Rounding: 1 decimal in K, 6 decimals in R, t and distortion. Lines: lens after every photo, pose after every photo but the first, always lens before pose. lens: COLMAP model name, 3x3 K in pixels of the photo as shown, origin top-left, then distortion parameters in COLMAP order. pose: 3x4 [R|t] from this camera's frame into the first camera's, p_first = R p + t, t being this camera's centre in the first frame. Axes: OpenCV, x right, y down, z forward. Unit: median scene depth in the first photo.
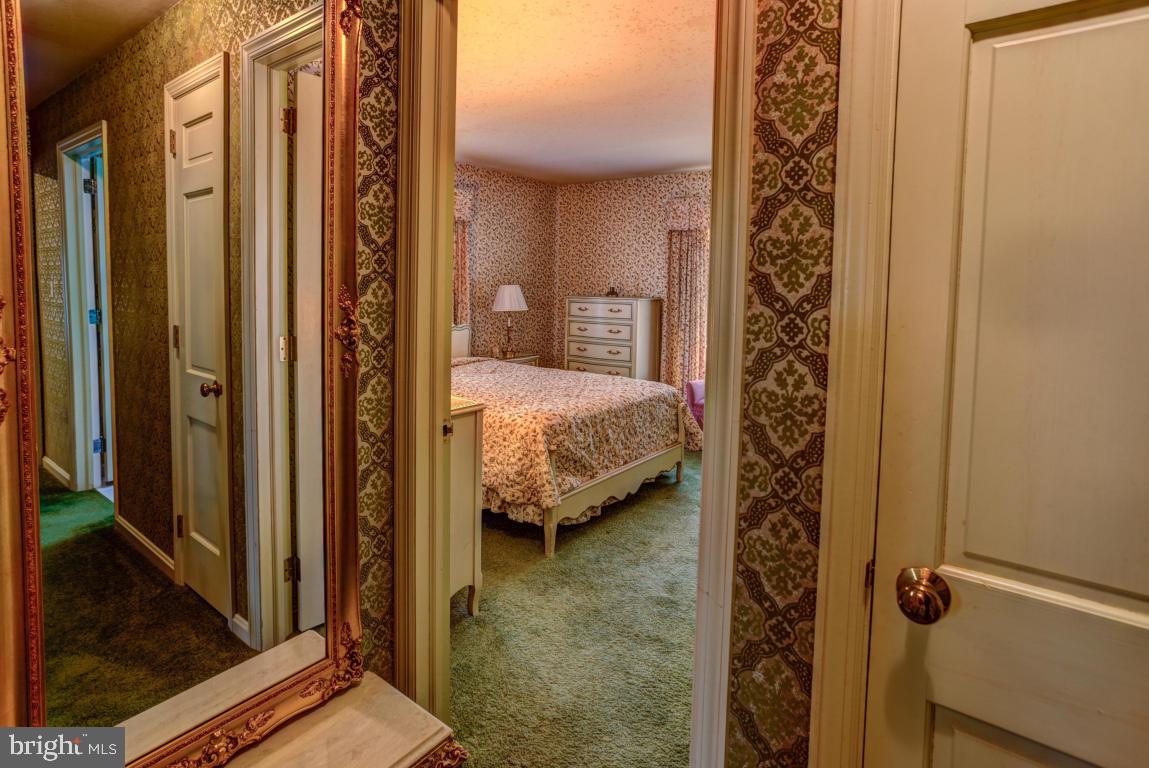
lens RADIAL K [[575.7, 0, 569.6], [0, 575.7, 307.0], [0, 0, 1]] dist [-0.027126, 0.000871]
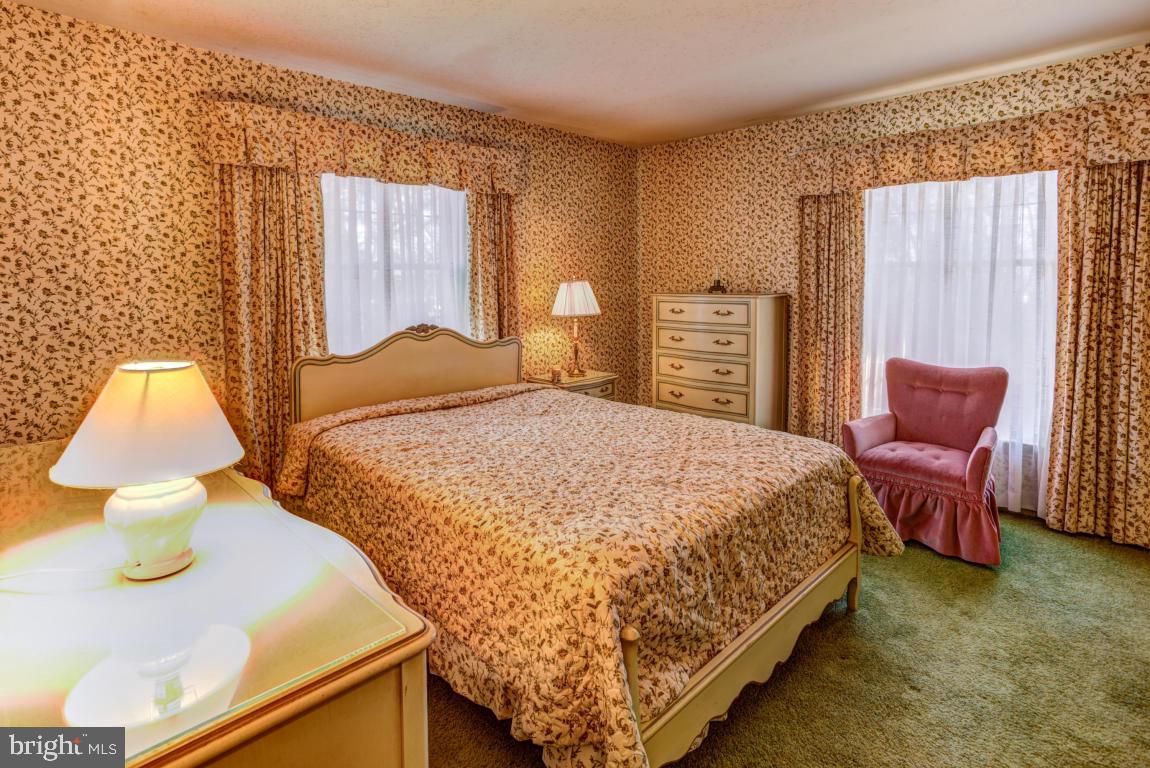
lens RADIAL K [[576.2, 0, 570.1], [0, 576.2, 306.9], [0, 0, 1]] dist [-0.027126, 0.000871]
pose [[0.988893, -0.018887, -0.147422, -0.004406], [0.020607, 0.999736, 0.010150, -0.020920], [0.147191, -0.013076, 0.989022, 0.459971]]
